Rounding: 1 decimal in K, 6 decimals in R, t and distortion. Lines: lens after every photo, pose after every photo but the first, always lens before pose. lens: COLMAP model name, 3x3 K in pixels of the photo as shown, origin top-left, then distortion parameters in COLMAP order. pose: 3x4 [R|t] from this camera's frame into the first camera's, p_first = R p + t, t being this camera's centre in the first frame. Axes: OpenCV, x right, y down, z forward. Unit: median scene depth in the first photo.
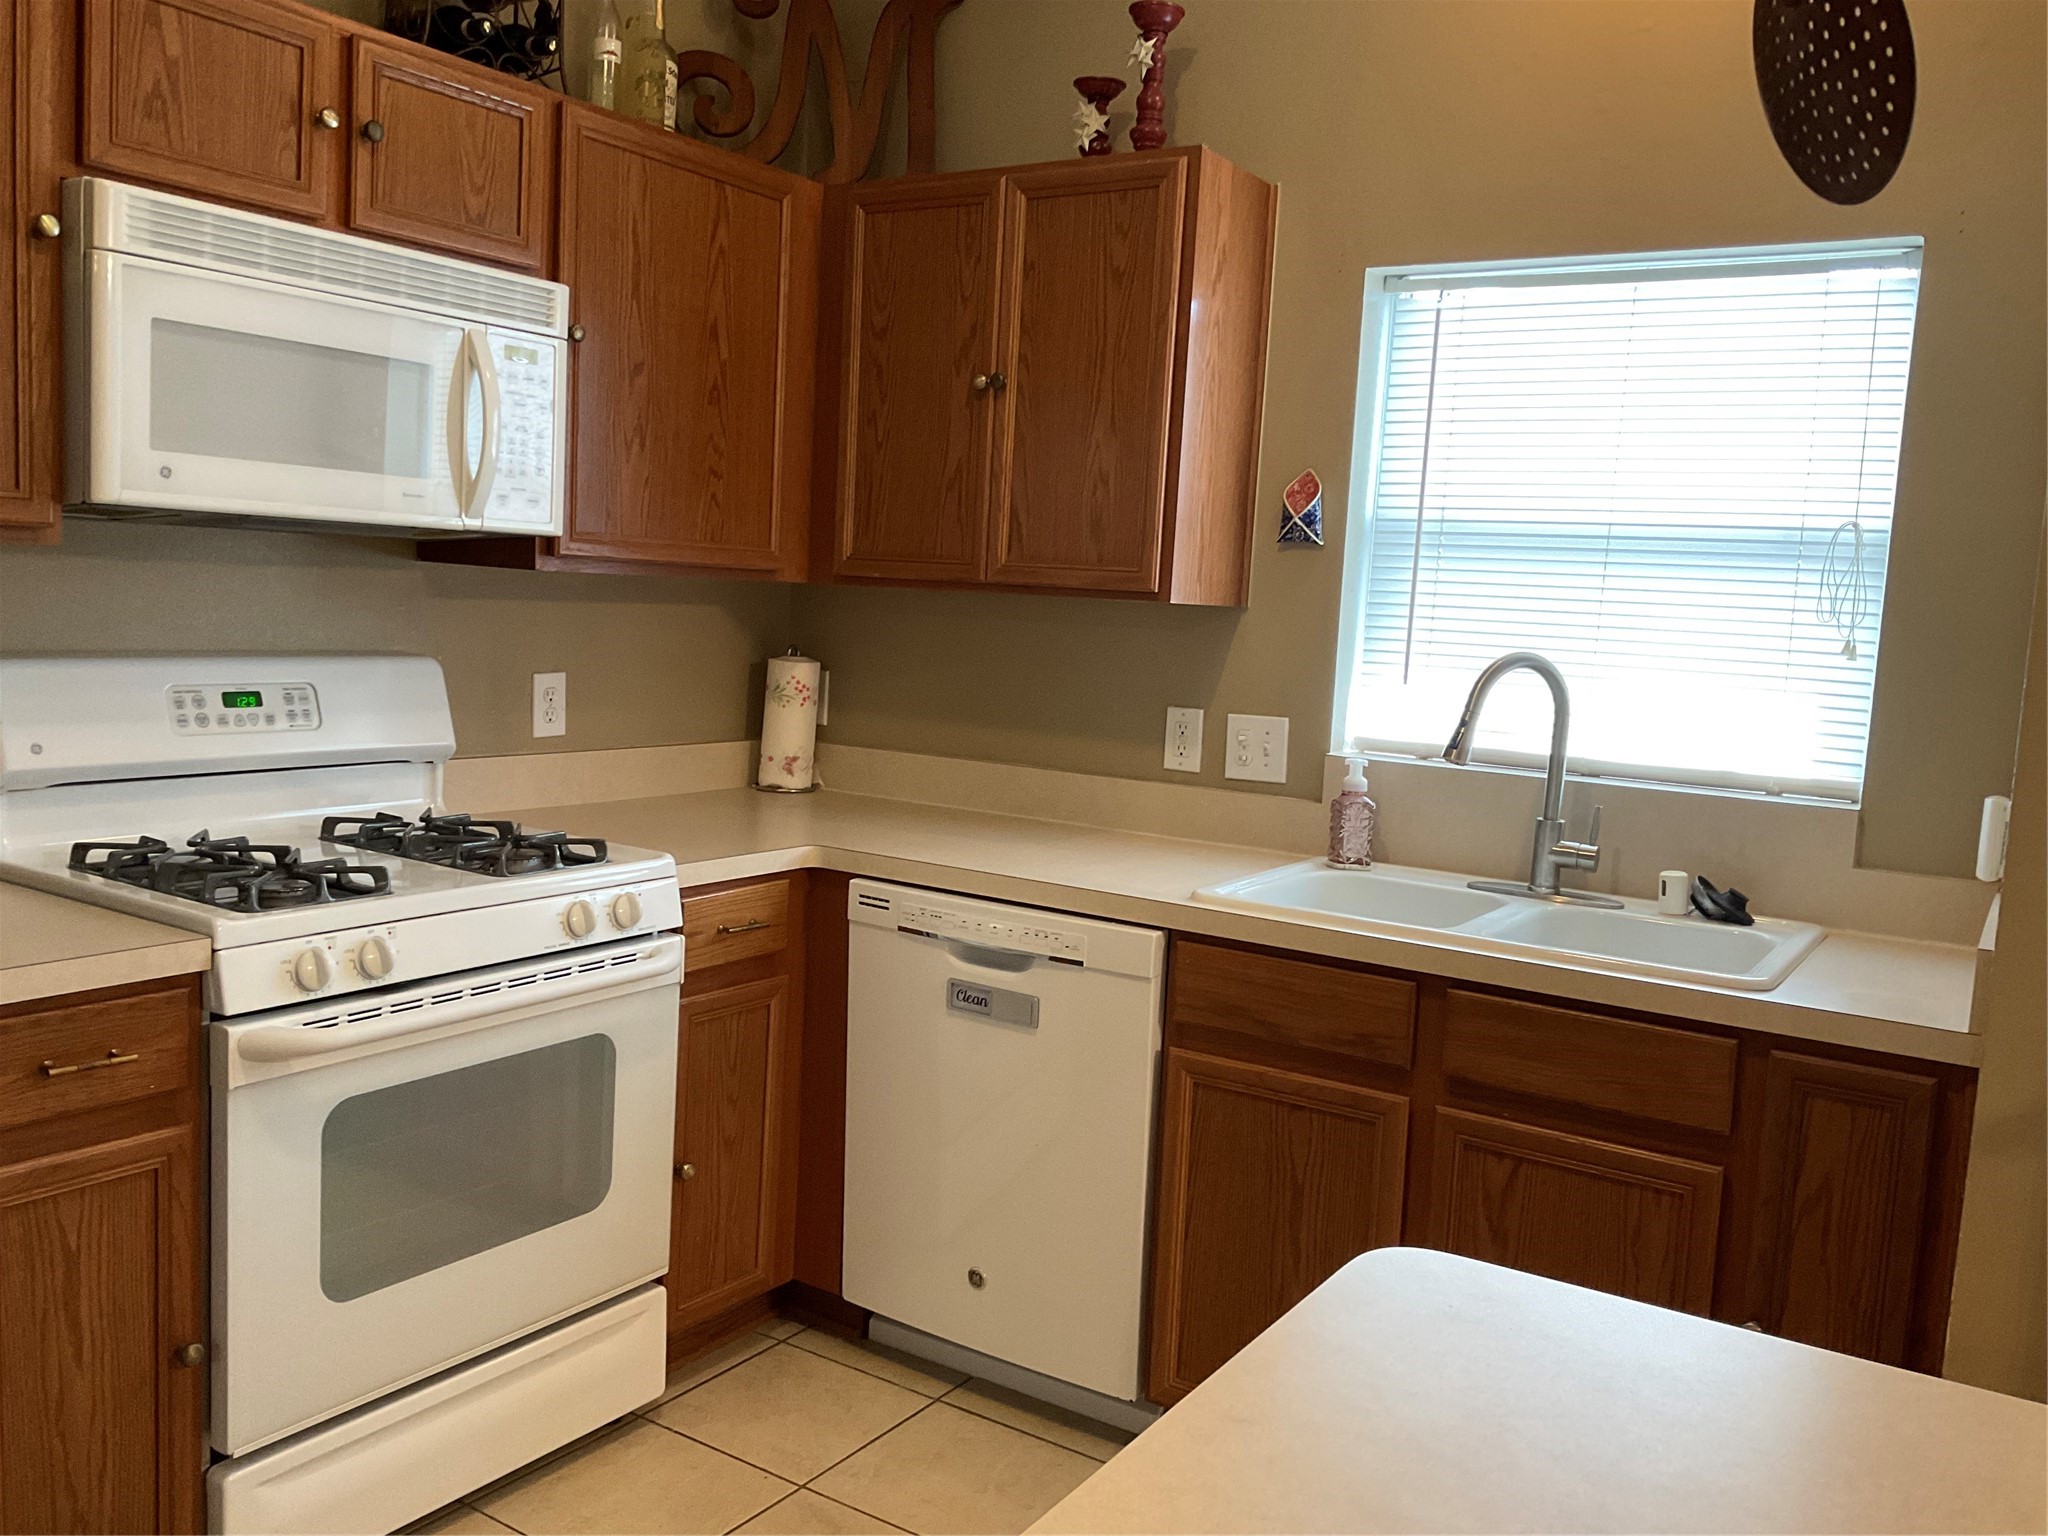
lens RADIAL K [[1717.5, 0, 1018.1], [0, 1717.5, 763.6], [0, 0, 1]] dist [0.144137, -0.195426]
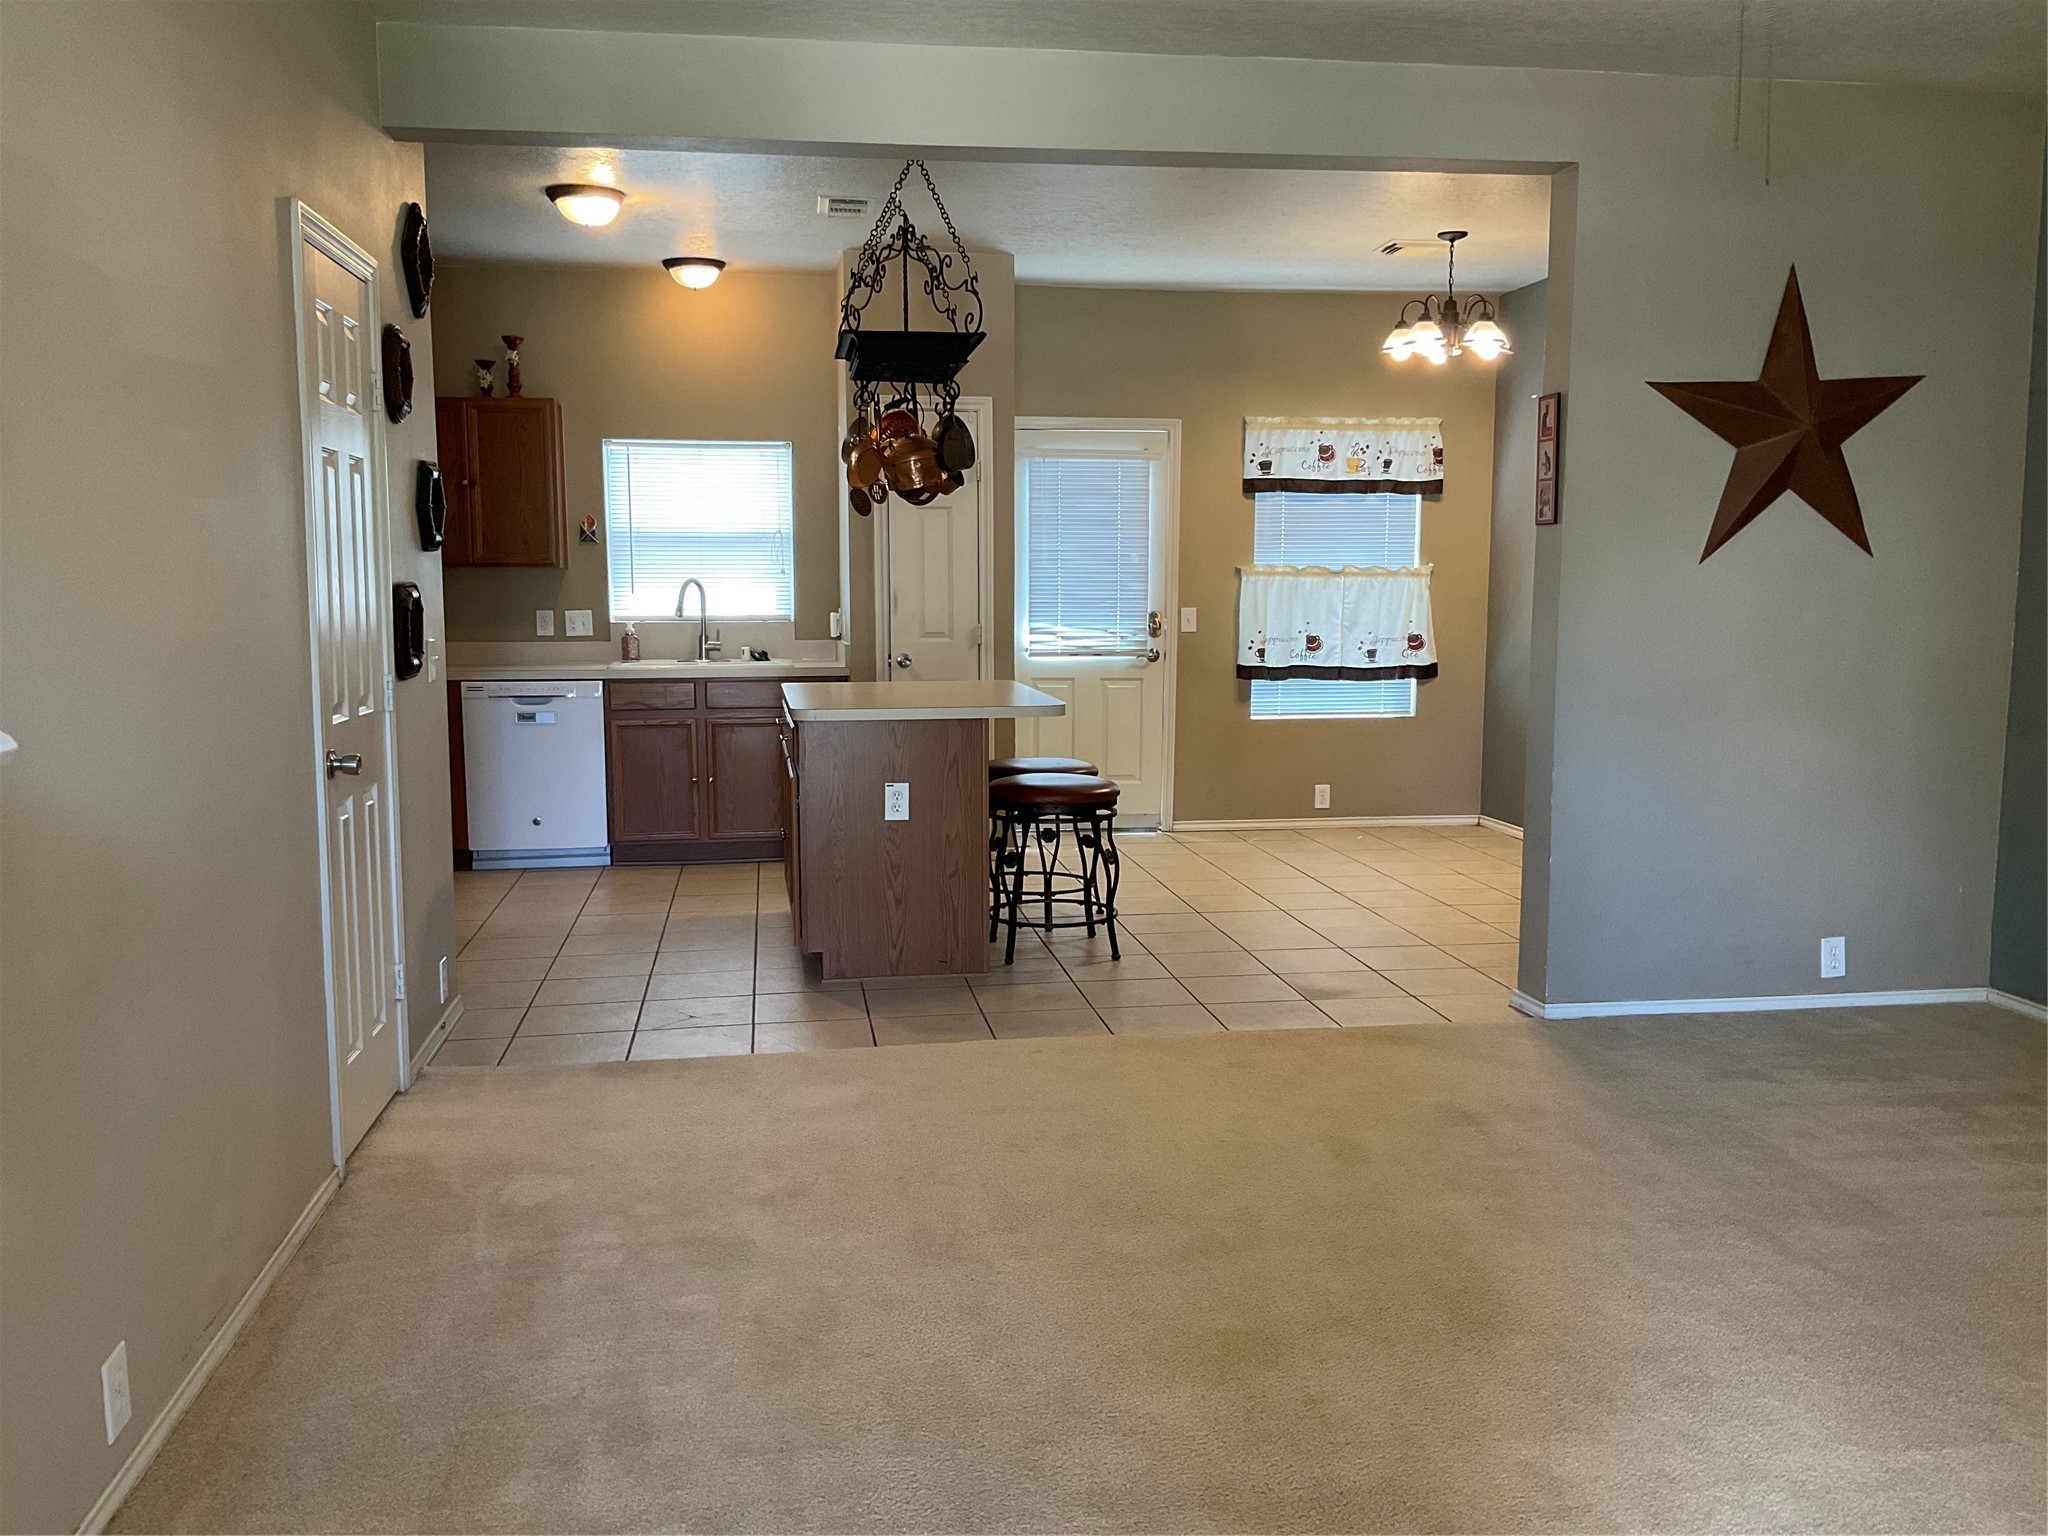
lens RADIAL K [[1717.5, 0, 1018.1], [0, 1717.5, 763.6], [0, 0, 1]] dist [0.144137, -0.195426]
pose [[0.748501, -0.128013, 0.650660, -1.148347], [0.112884, 0.991466, 0.065206, 0.110203], [-0.653455, 0.024642, 0.756564, -1.454342]]
